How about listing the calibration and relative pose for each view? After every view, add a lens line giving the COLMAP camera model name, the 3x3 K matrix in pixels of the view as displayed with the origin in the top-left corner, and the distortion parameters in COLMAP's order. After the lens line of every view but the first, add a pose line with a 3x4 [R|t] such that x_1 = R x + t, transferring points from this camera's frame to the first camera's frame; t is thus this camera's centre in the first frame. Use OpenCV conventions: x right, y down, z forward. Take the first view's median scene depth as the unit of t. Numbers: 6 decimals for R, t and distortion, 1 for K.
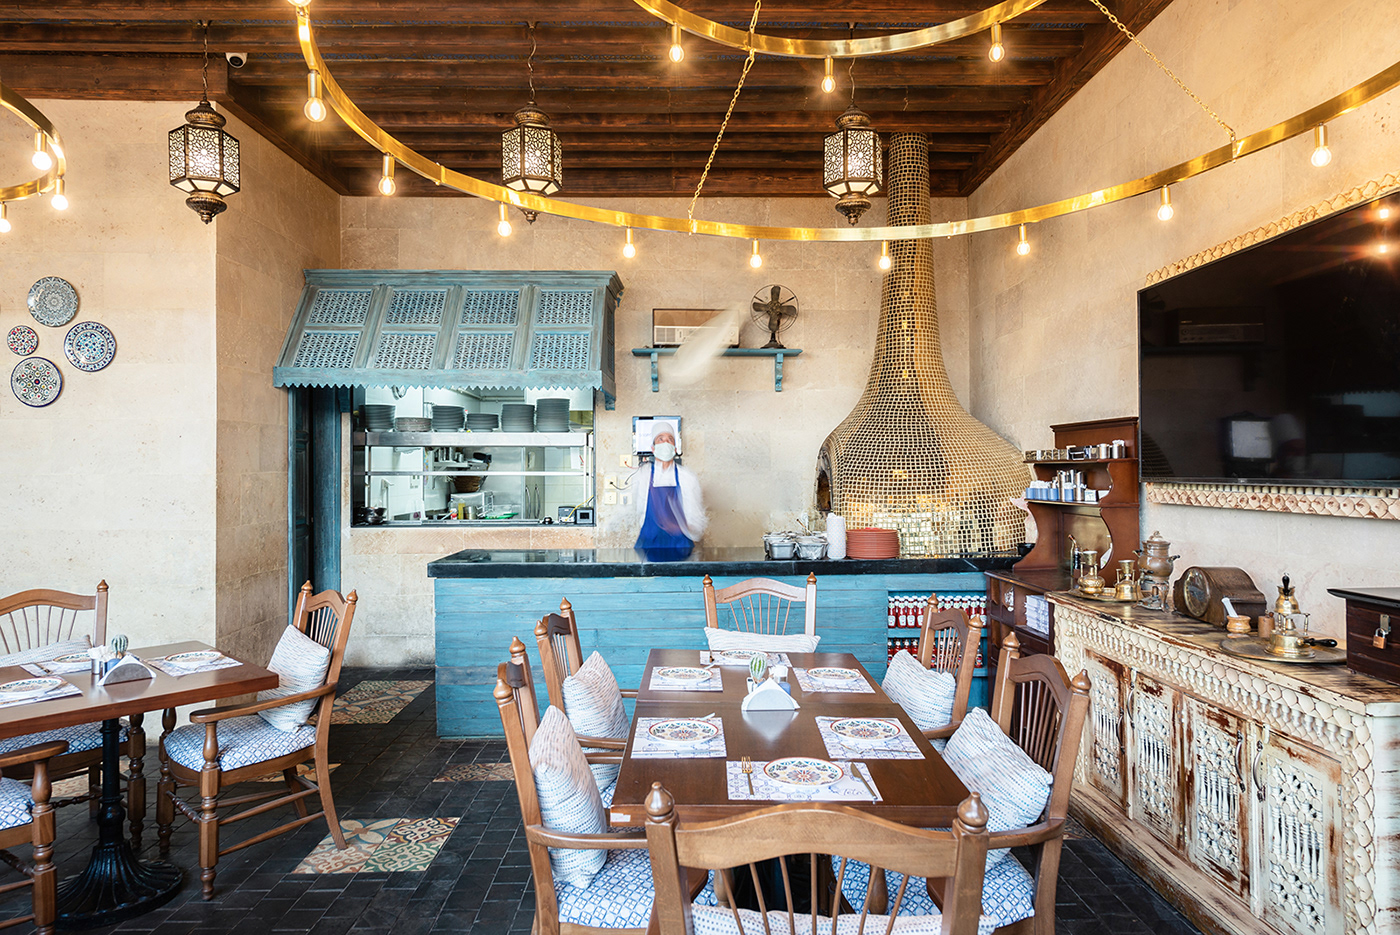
lens RADIAL K [[877.7, 0, 729.7], [0, 877.7, 466.9], [0, 0, 1]] dist [0.001169, -0.001277]
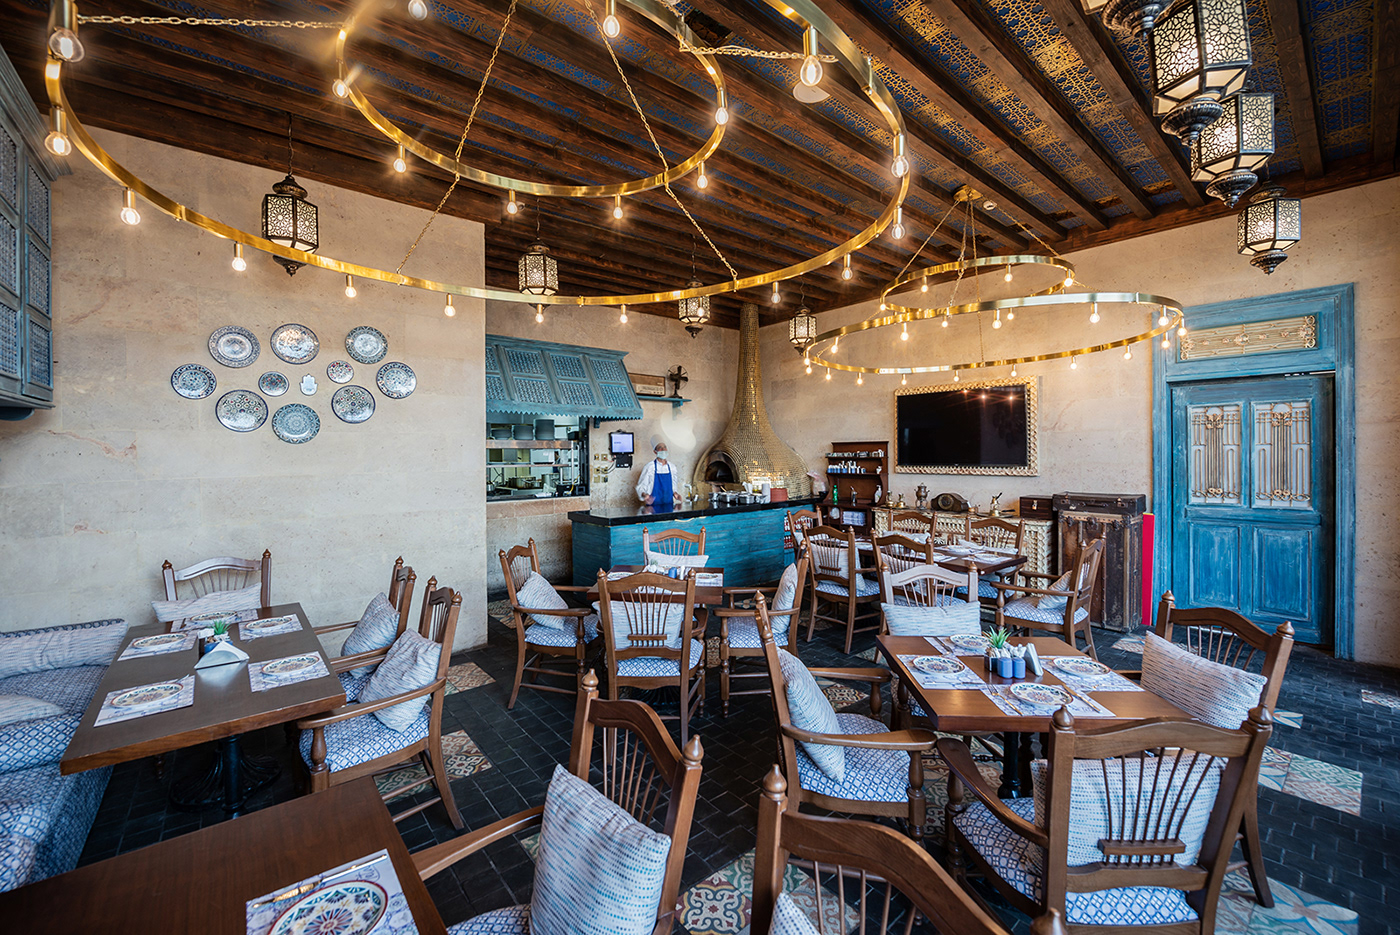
lens RADIAL K [[561.1, 0, 700.0], [0, 561.1, 467.5], [0, 0, 1]] dist [-0.020697, -0.000136]
pose [[0.786428, -0.019972, 0.617359, -0.776415], [0.007833, 0.999719, 0.022364, -0.013356], [-0.617632, -0.012752, 0.786364, 0.010555]]
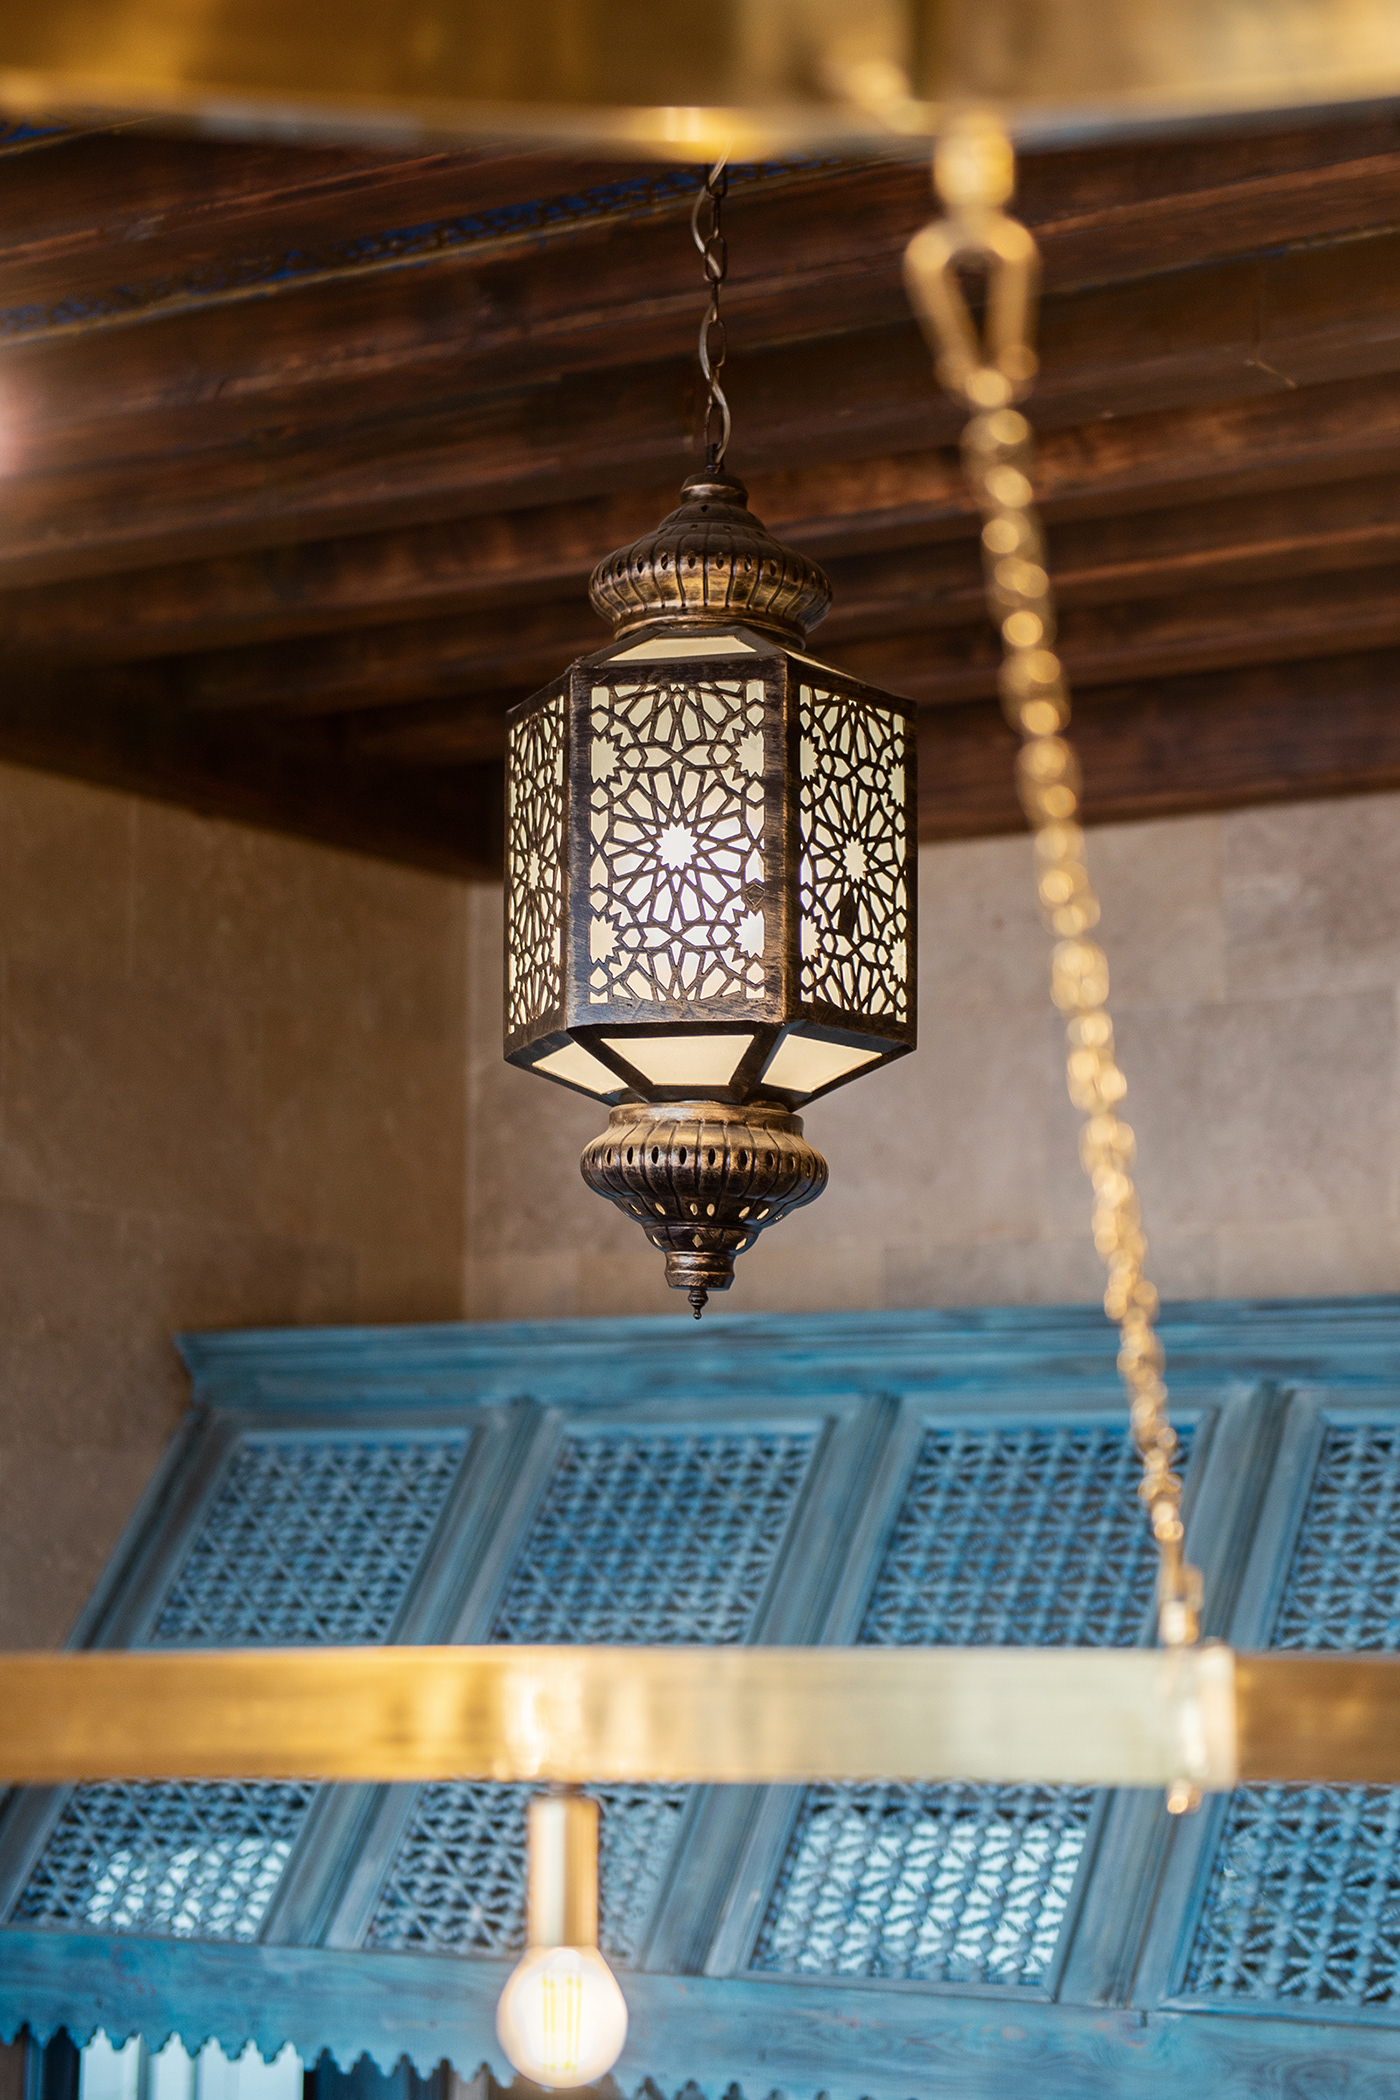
lens RADIAL K [[3977.1, 0, 700.0], [0, 3977.1, 1050.0], [0, 0, 1]] dist [0.224167, 0.032142]
pose [[0.830687, -0.066965, -0.552698, 0.104305], [-0.014512, 0.989798, -0.141734, -0.174442], [0.556550, 0.125757, 0.821241, 0.355913]]
